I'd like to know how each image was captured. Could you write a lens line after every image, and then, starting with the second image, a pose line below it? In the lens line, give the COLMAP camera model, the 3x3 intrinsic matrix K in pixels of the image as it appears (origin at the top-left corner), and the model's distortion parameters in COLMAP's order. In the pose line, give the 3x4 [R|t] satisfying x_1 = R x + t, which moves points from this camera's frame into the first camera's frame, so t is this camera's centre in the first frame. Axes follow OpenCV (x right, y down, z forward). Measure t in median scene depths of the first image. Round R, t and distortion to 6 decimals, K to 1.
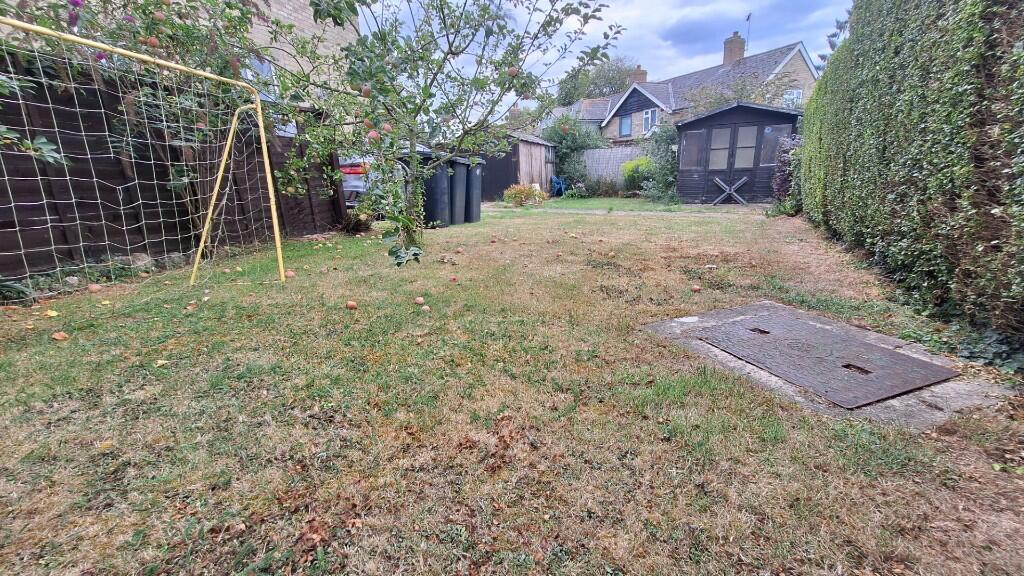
lens RADIAL K [[402.5, 0, 512.0], [0, 402.5, 288.0], [0, 0, 1]] dist [0.000772, -0.000112]
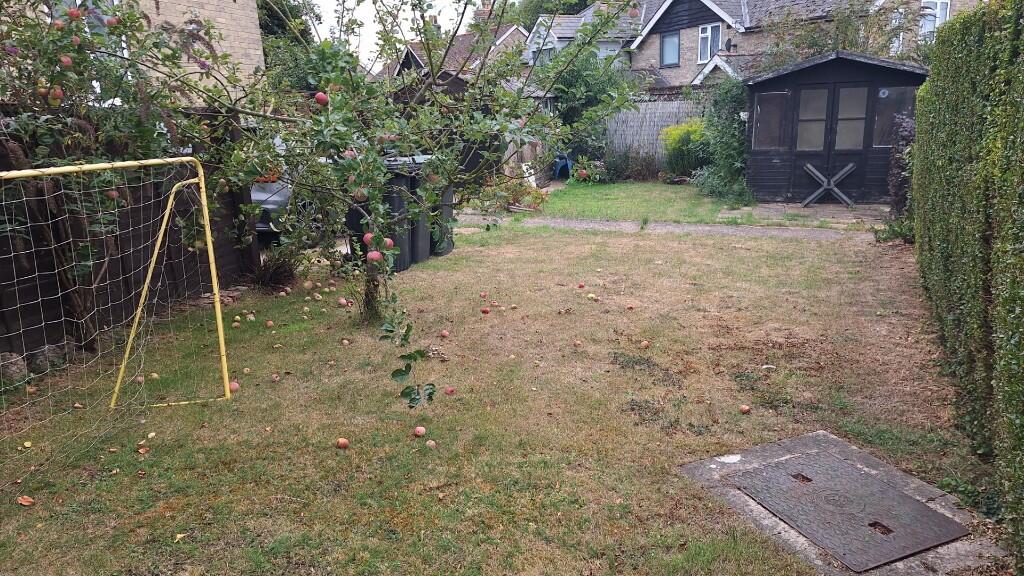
lens RADIAL K [[697.9, 0, 512.0], [0, 697.9, 288.0], [0, 0, 1]] dist [0.119102, -0.145205]
pose [[0.998822, -0.010966, 0.047266, -0.077955], [0.011925, 0.999728, -0.020065, -0.180010], [-0.047033, 0.020605, 0.998681, -0.369893]]
